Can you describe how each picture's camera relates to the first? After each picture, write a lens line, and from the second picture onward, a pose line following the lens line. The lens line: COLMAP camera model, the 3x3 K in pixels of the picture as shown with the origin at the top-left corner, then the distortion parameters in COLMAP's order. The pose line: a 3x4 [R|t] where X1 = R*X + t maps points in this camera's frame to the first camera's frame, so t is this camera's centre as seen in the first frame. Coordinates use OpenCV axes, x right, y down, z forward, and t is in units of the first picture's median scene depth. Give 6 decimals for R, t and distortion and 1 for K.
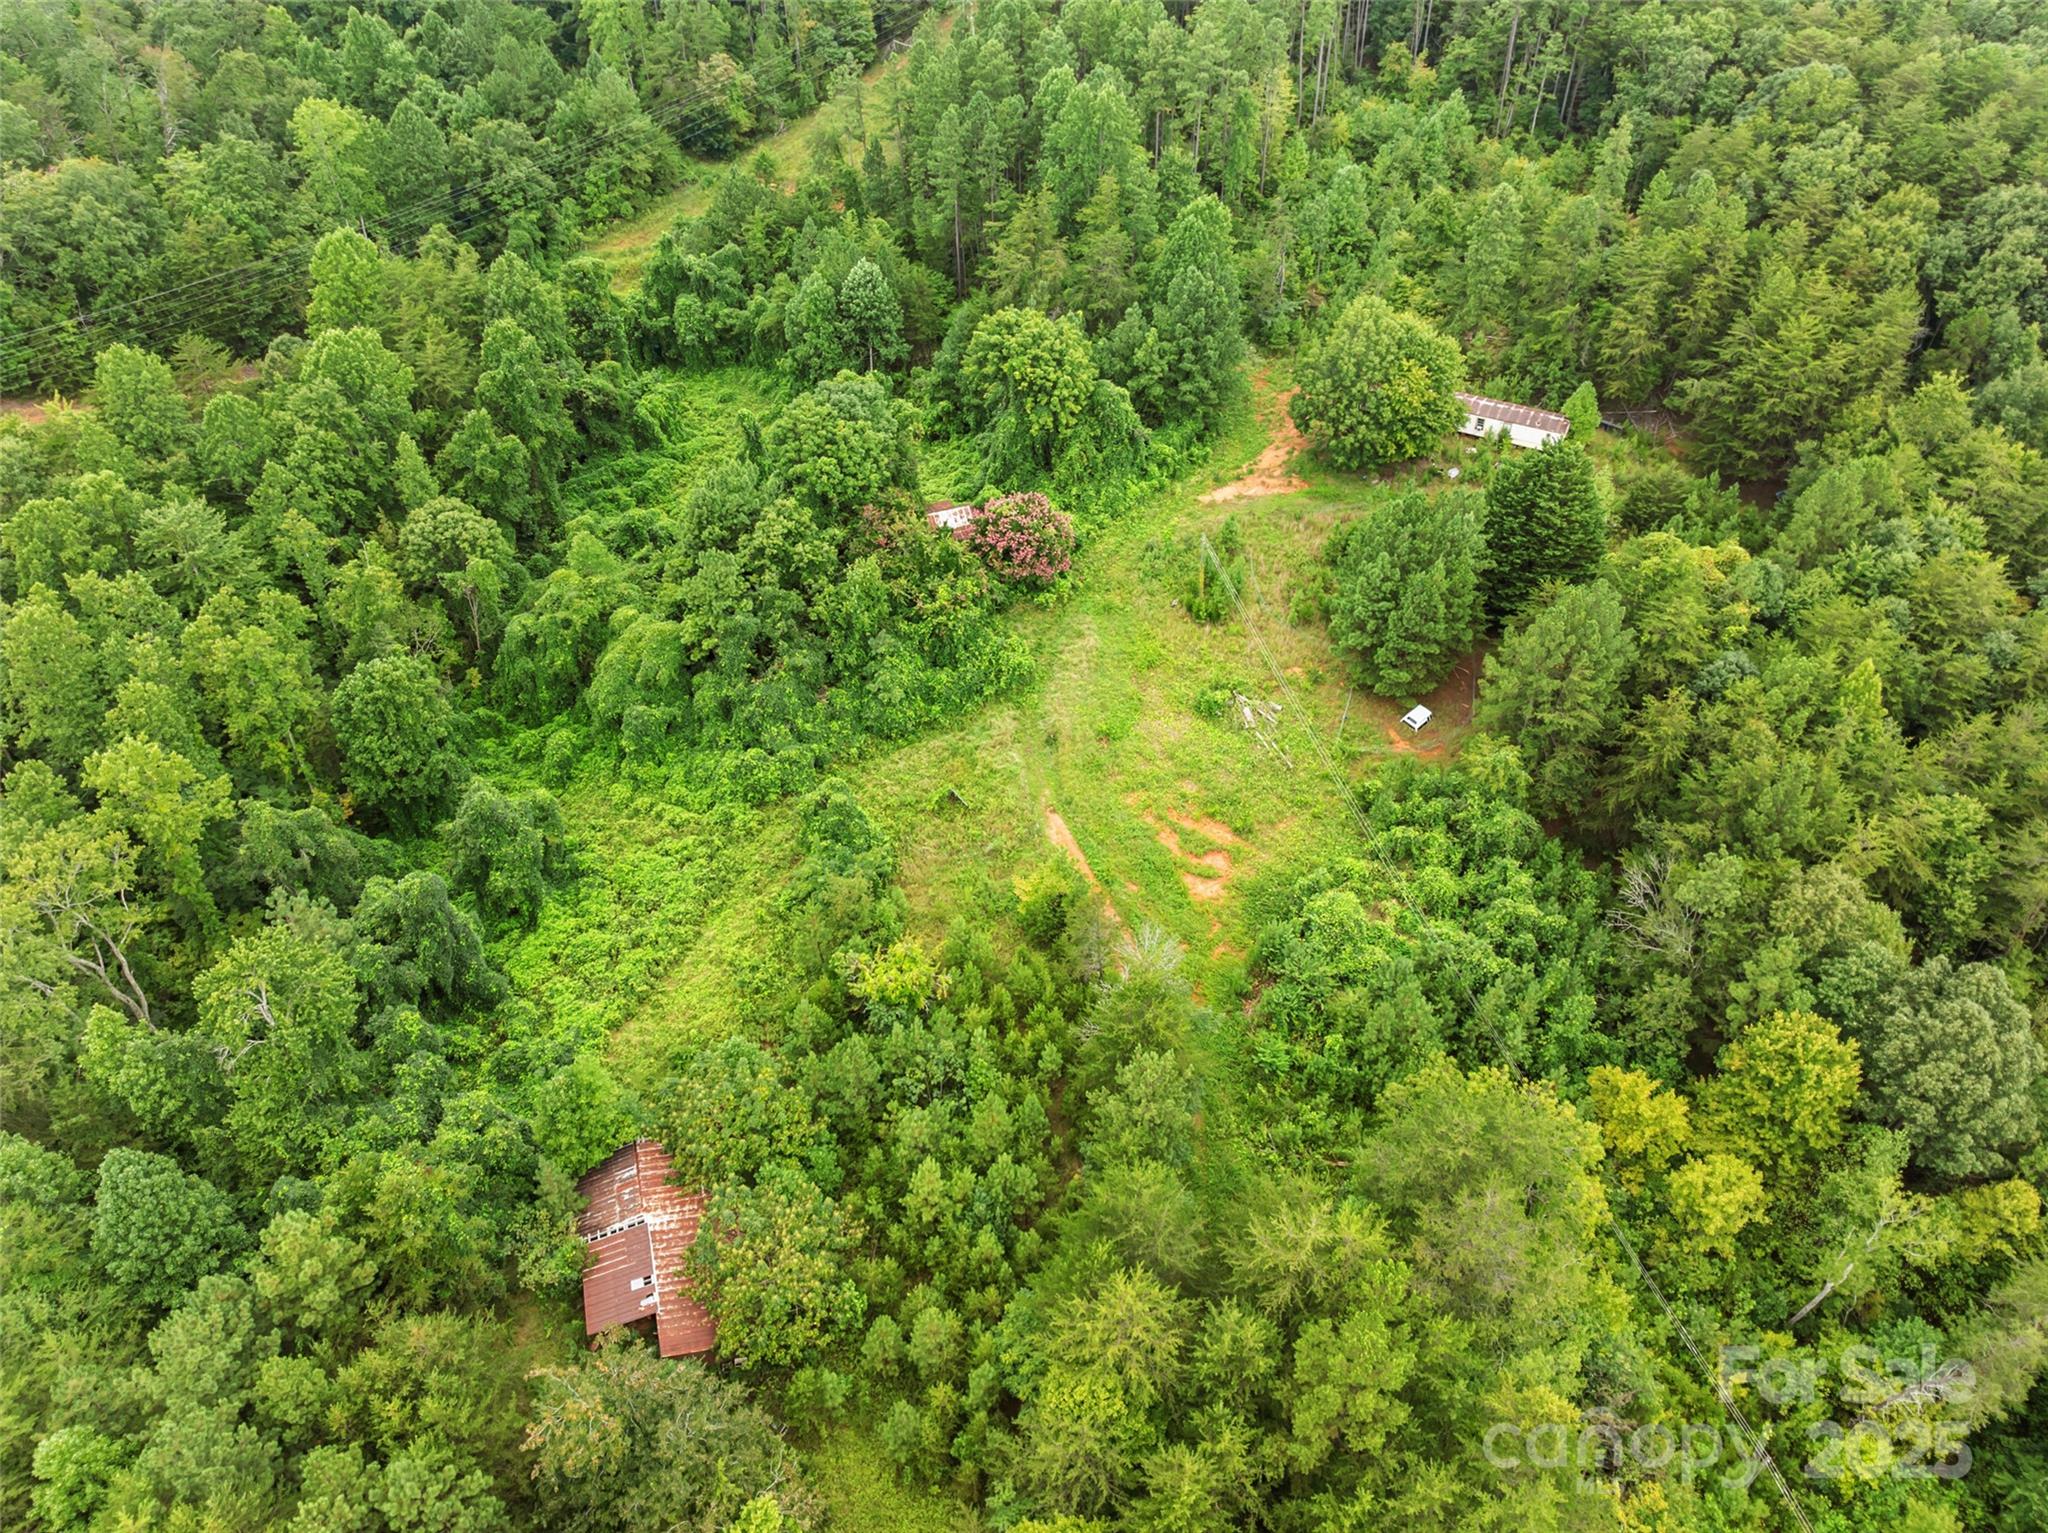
lens RADIAL K [[1435.3, 0, 1019.9], [0, 1435.3, 768.2], [0, 0, 1]] dist [-0.039000, 0.009604]
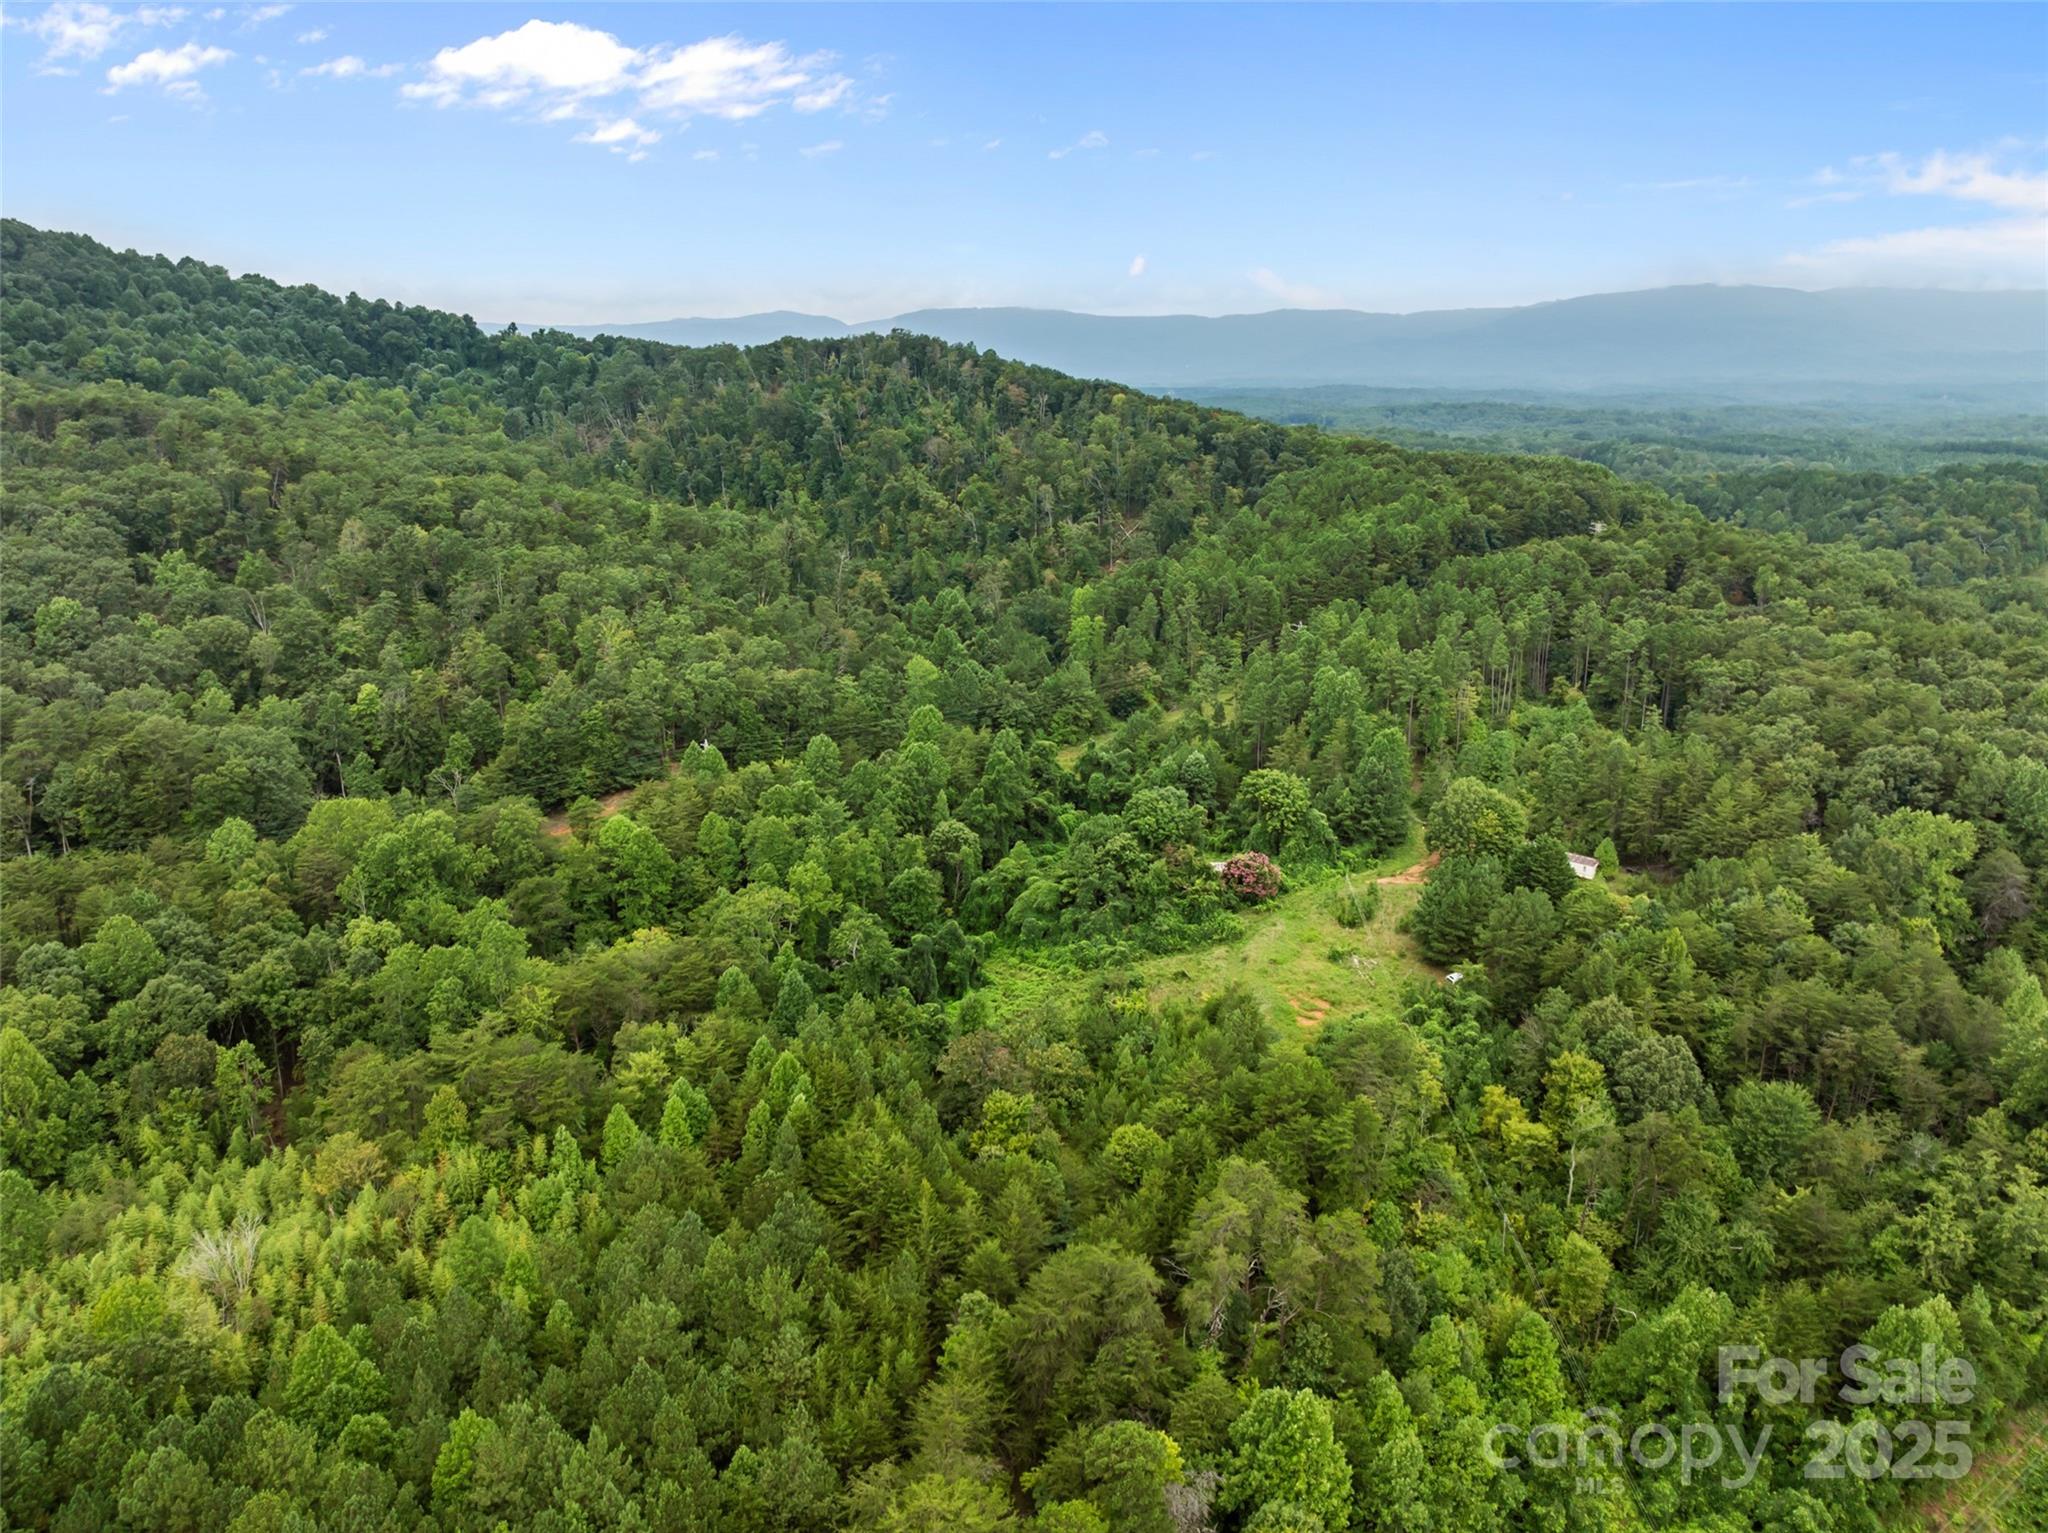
lens RADIAL K [[1435.3, 0, 1025.3], [0, 1435.3, 765.5], [0, 0, 1]] dist [-0.039000, 0.009604]
pose [[0.954743, 0.078964, -0.286757, 0.238759], [-0.197145, 0.889912, -0.411329, 0.519313], [0.222708, 0.449246, 0.865205, -0.695149]]
